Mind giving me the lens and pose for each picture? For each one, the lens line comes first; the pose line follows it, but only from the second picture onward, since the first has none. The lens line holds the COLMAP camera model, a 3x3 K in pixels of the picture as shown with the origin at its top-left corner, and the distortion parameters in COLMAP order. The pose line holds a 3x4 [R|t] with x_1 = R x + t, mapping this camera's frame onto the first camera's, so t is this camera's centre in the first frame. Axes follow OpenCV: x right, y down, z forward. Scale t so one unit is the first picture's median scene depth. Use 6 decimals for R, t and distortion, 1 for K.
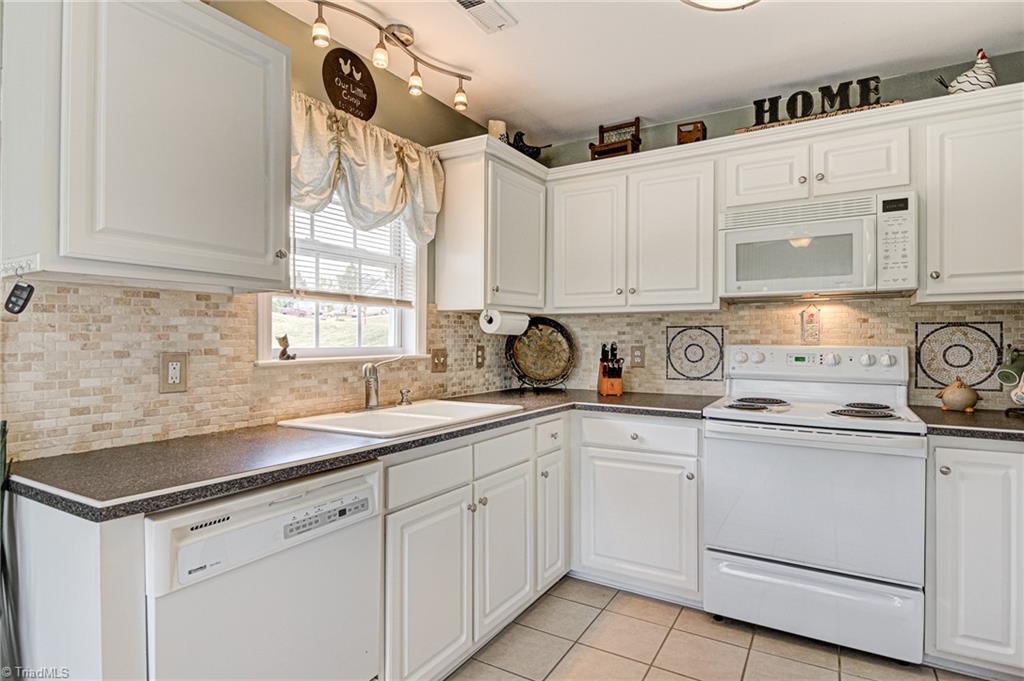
lens RADIAL K [[539.1, 0, 509.9], [0, 539.1, 341.5], [0, 0, 1]] dist [0.023359, -0.018664]
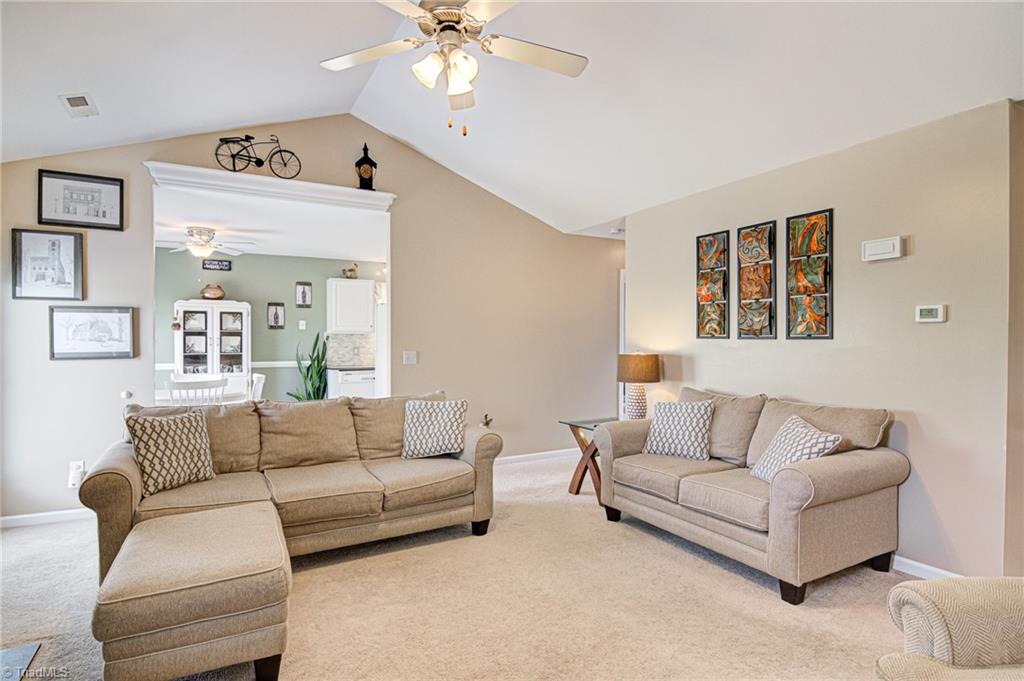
lens RADIAL K [[539.1, 0, 518.9], [0, 539.1, 340.9], [0, 0, 1]] dist [0.023359, -0.018664]
pose [[0.872130, 0.000283, -0.489274, 1.902970], [-0.002043, 0.999993, -0.003063, -0.014477], [0.489270, 0.003671, 0.872125, -1.566158]]
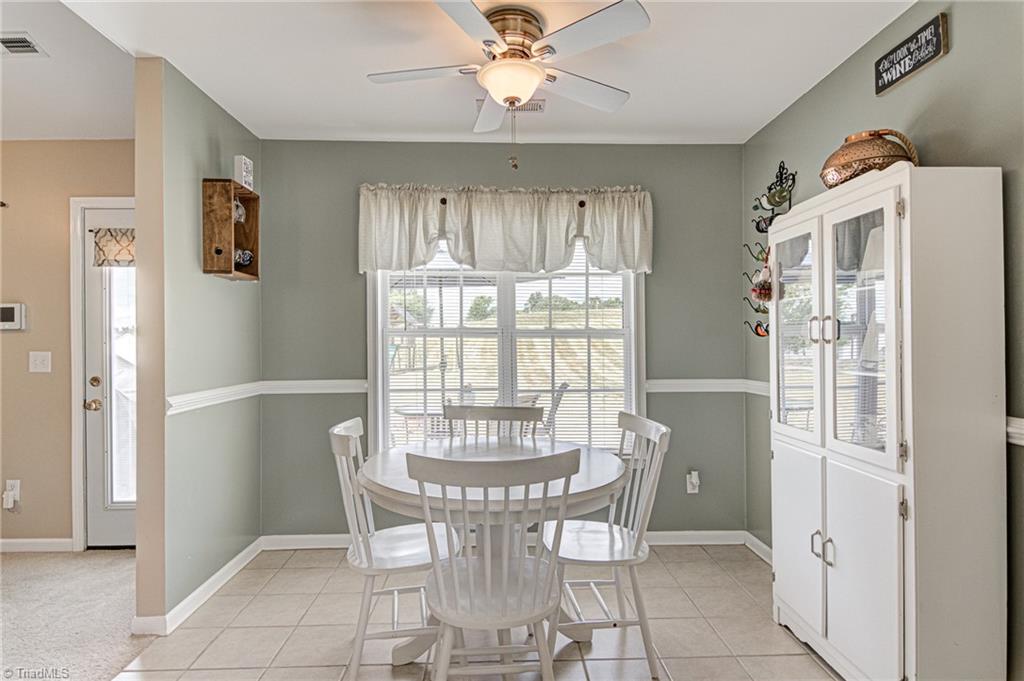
lens RADIAL K [[539.1, 0, 506.4], [0, 539.1, 340.7], [0, 0, 1]] dist [0.023359, -0.018664]
pose [[-0.842437, 0.001640, -0.538792, 0.131849], [0.003295, 0.999992, -0.002107, -0.000085], [0.538784, -0.003551, -0.842436, 0.417987]]
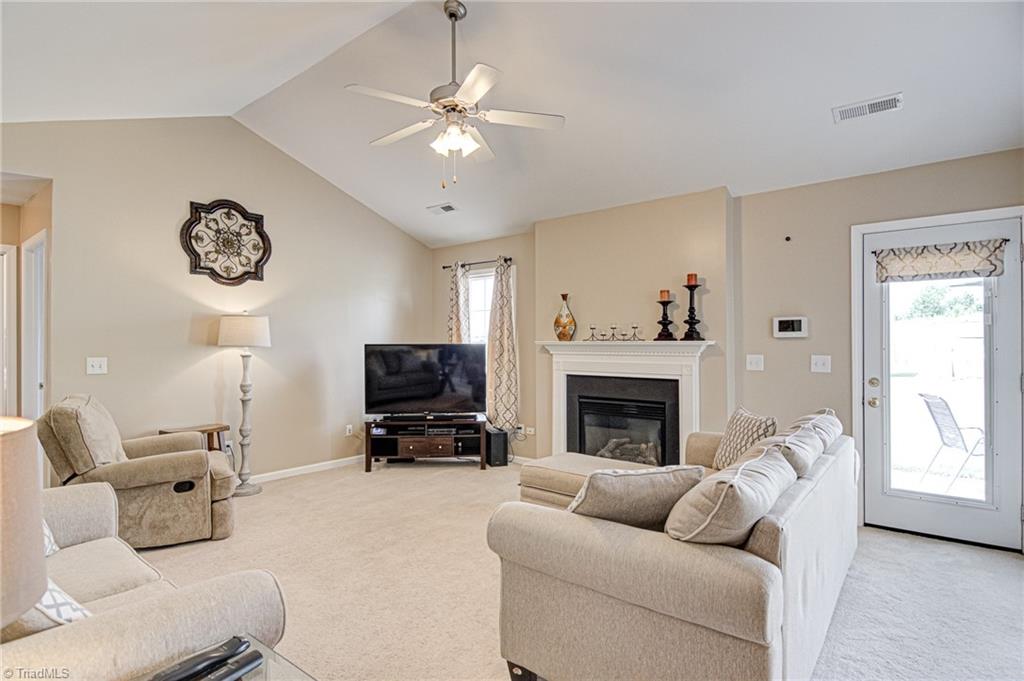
lens RADIAL K [[539.1, 0, 512.2], [0, 539.1, 340.6], [0, 0, 1]] dist [0.023359, -0.018664]
pose [[-0.990362, 0.001350, 0.138494, 1.029319], [0.001533, 0.999998, 0.001210, -0.026531], [-0.138492, 0.001411, -0.990363, 0.421235]]
